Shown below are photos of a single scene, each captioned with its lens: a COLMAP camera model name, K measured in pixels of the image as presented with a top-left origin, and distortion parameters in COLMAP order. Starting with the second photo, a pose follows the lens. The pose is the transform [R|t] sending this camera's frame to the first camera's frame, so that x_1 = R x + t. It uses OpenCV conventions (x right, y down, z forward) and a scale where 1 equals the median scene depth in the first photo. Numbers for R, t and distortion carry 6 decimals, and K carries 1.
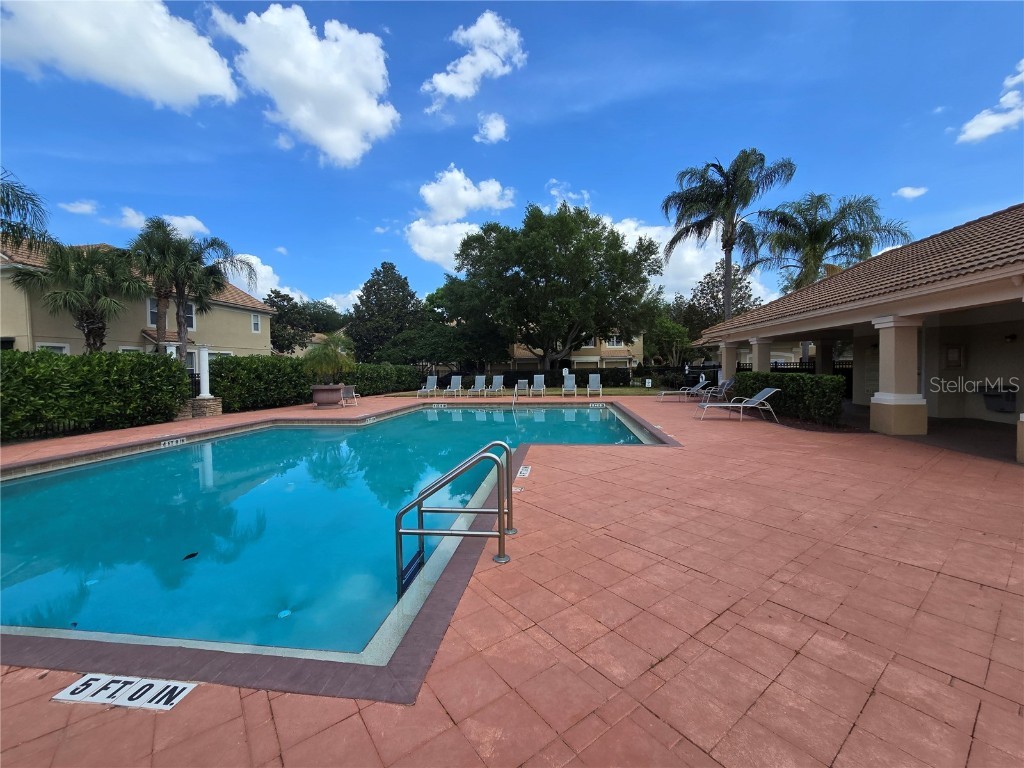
lens RADIAL K [[422.6, 0, 507.6], [0, 422.6, 382.0], [0, 0, 1]] dist [-0.011325, 0.003713]
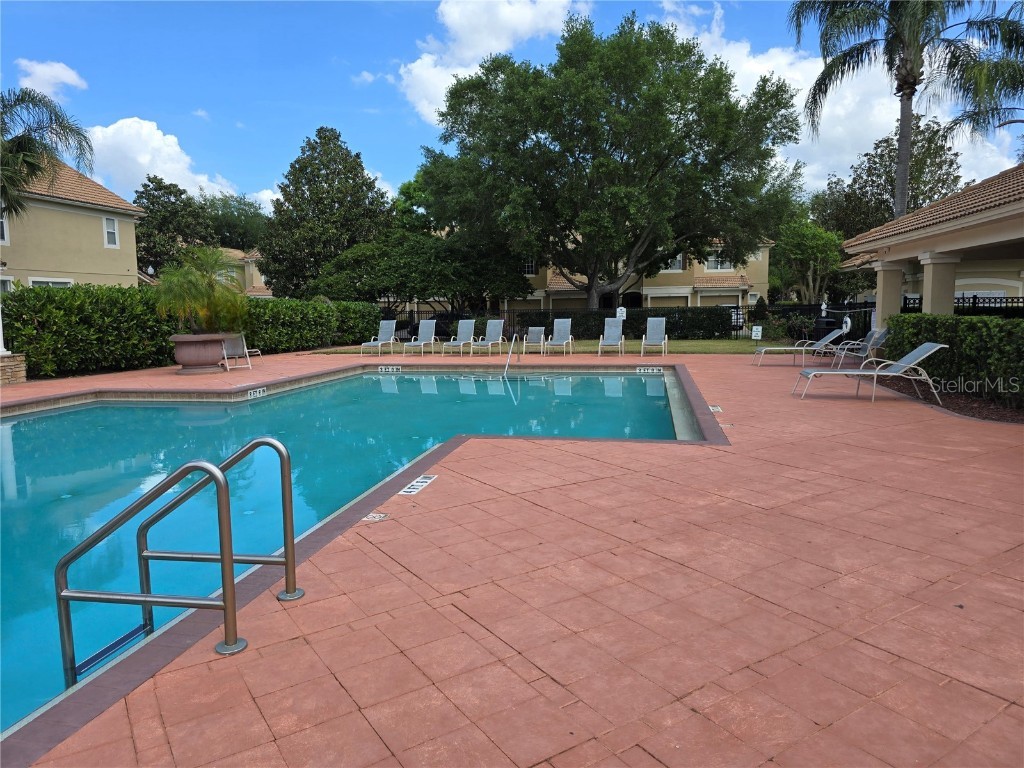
lens RADIAL K [[691.5, 0, 510.3], [0, 691.5, 379.9], [0, 0, 1]] dist [0.044876, -0.040060]
pose [[0.998262, 0.007252, -0.058489, 0.054976], [-0.003008, 0.997376, 0.072332, -0.001110], [0.058861, -0.072030, 0.995664, 0.014684]]
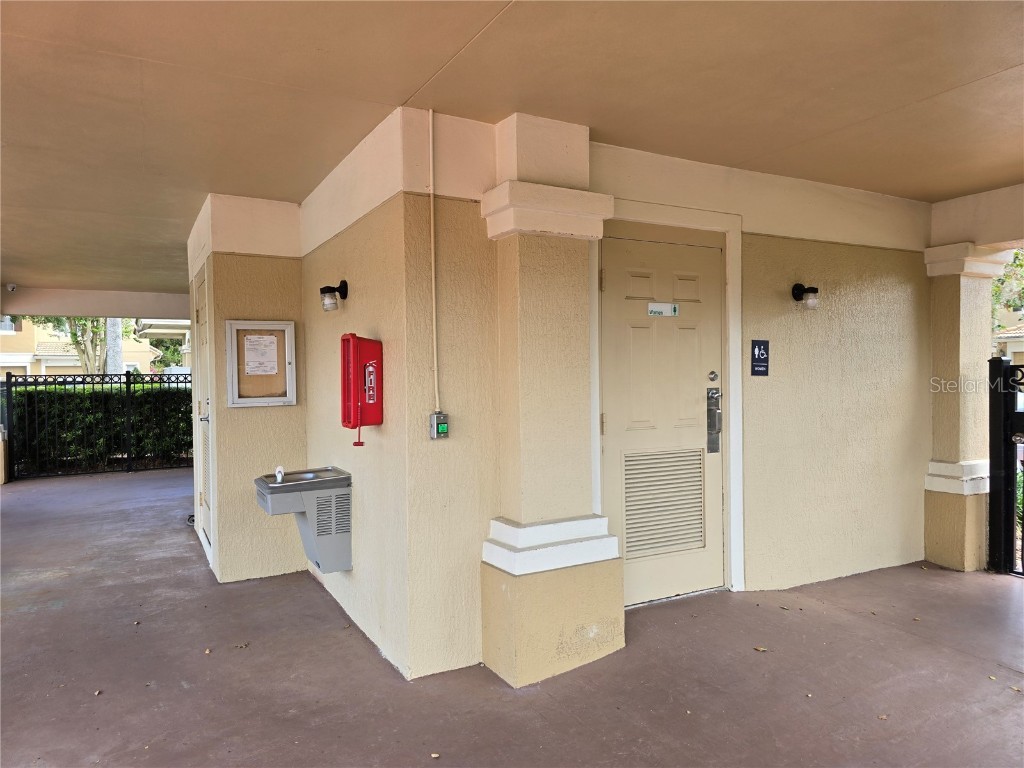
lens RADIAL K [[691.5, 0, 510.3], [0, 691.5, 379.9], [0, 0, 1]] dist [0.044876, -0.040060]
pose [[0.805139, -0.005170, 0.593063, 0.419186], [0.021772, 0.999546, -0.020844, -0.015795], [-0.592686, 0.029694, 0.804886, 0.235802]]
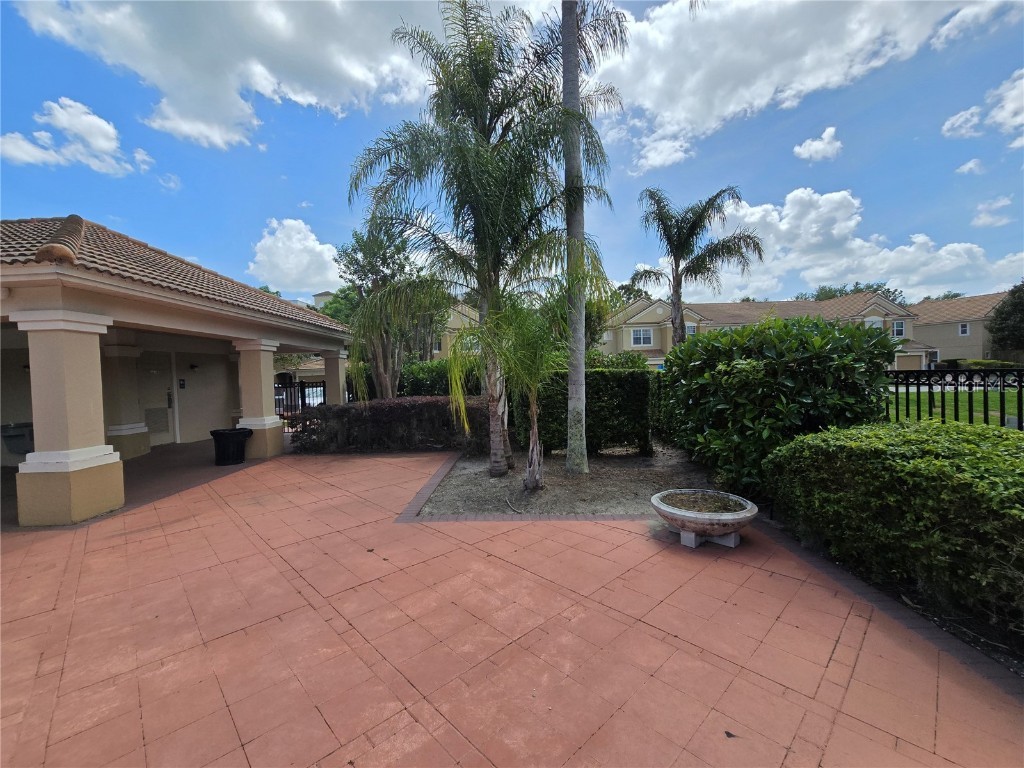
lens RADIAL K [[422.6, 0, 507.6], [0, 422.6, 382.0], [0, 0, 1]] dist [-0.011325, 0.003713]
pose [[-0.106956, 0.000382, 0.994264, 0.091738], [0.070623, 0.997477, 0.007214, -0.004707], [-0.991752, 0.070989, -0.106713, 0.044359]]
